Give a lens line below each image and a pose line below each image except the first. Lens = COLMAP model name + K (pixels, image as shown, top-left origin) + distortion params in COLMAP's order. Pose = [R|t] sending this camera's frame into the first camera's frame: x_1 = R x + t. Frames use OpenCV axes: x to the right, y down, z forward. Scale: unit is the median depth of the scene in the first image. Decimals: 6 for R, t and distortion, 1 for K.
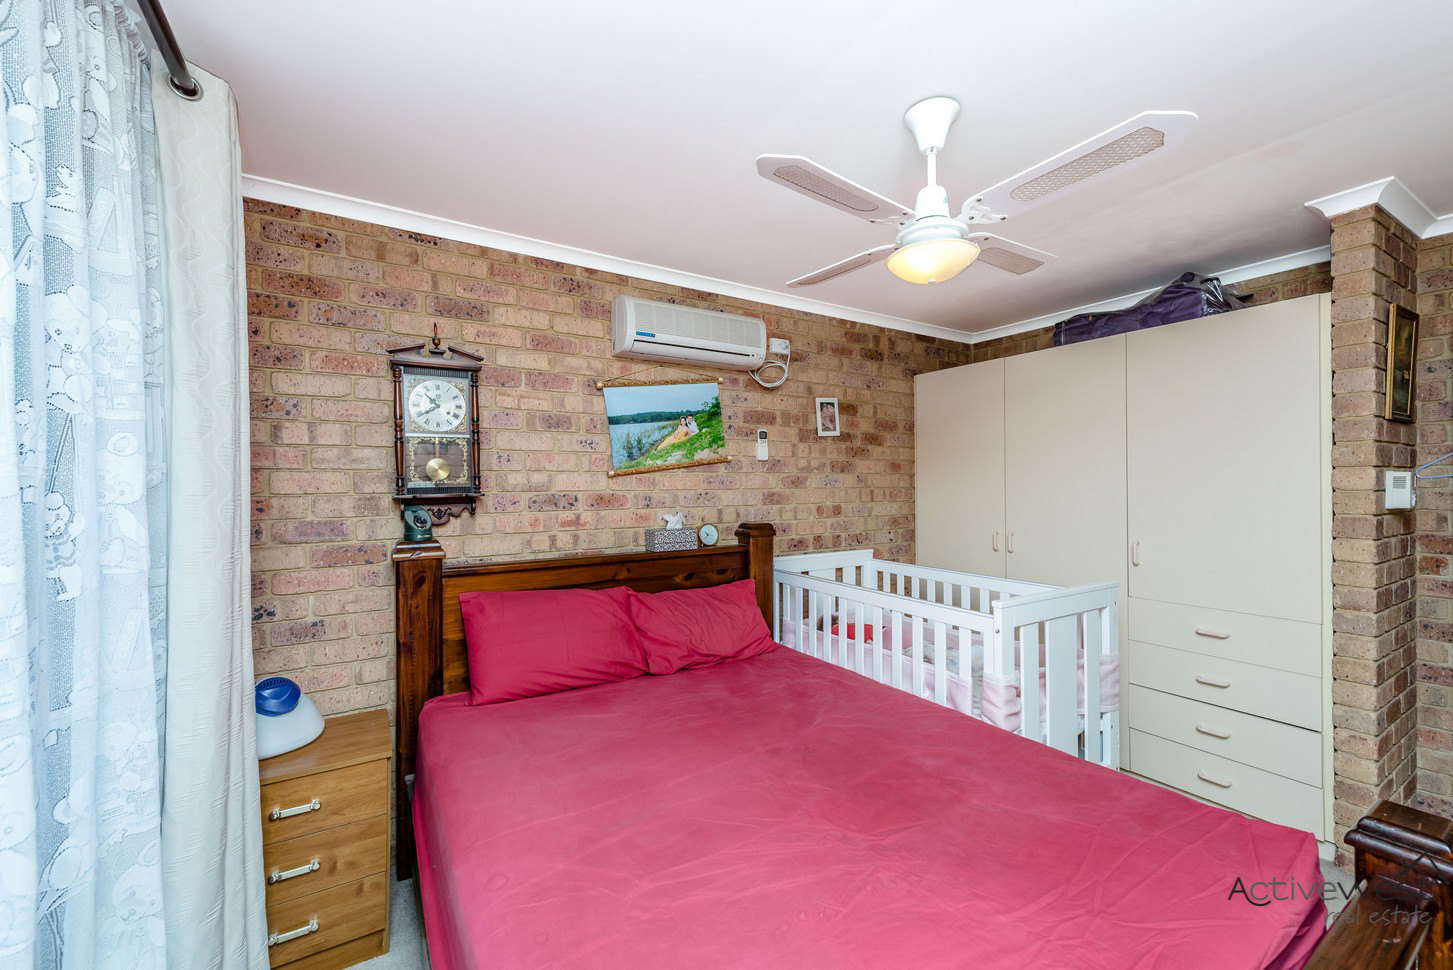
lens RADIAL K [[585.1, 0, 726.5], [0, 585.1, 485.0], [0, 0, 1]] dist [0.000113, -0.000020]
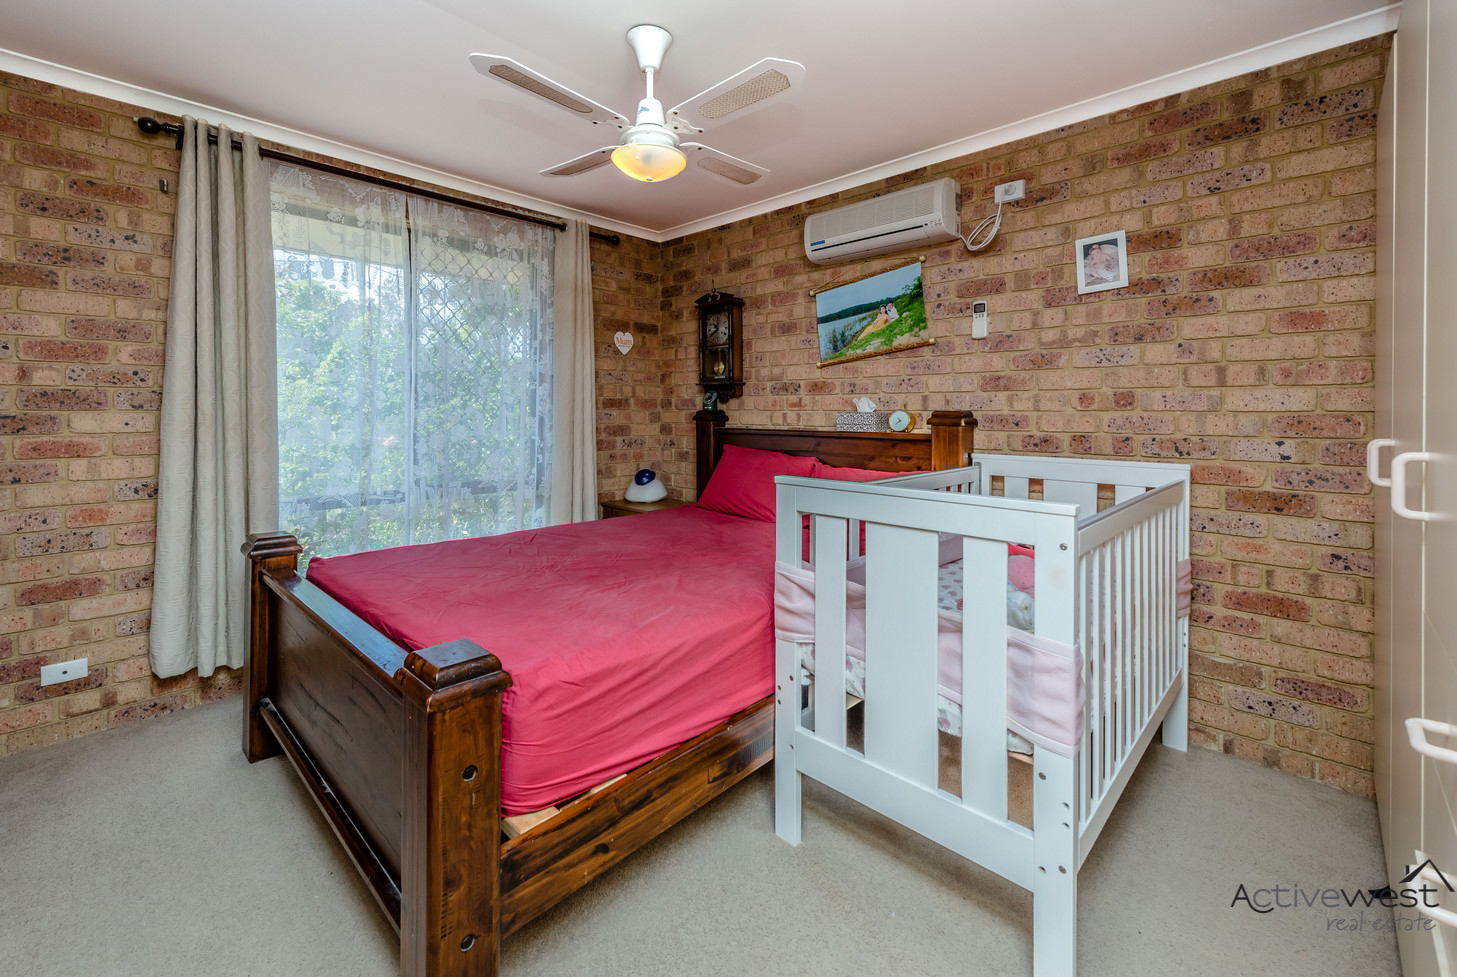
lens RADIAL K [[601.0, 0, 729.9], [0, 601.0, 417.7], [0, 0, 1]] dist [0.000542, -0.000107]
pose [[0.242564, 0.015373, -0.970014, 0.878532], [-0.007986, 0.999872, 0.013850, 0.068136], [0.970103, 0.004387, 0.242656, 0.476285]]
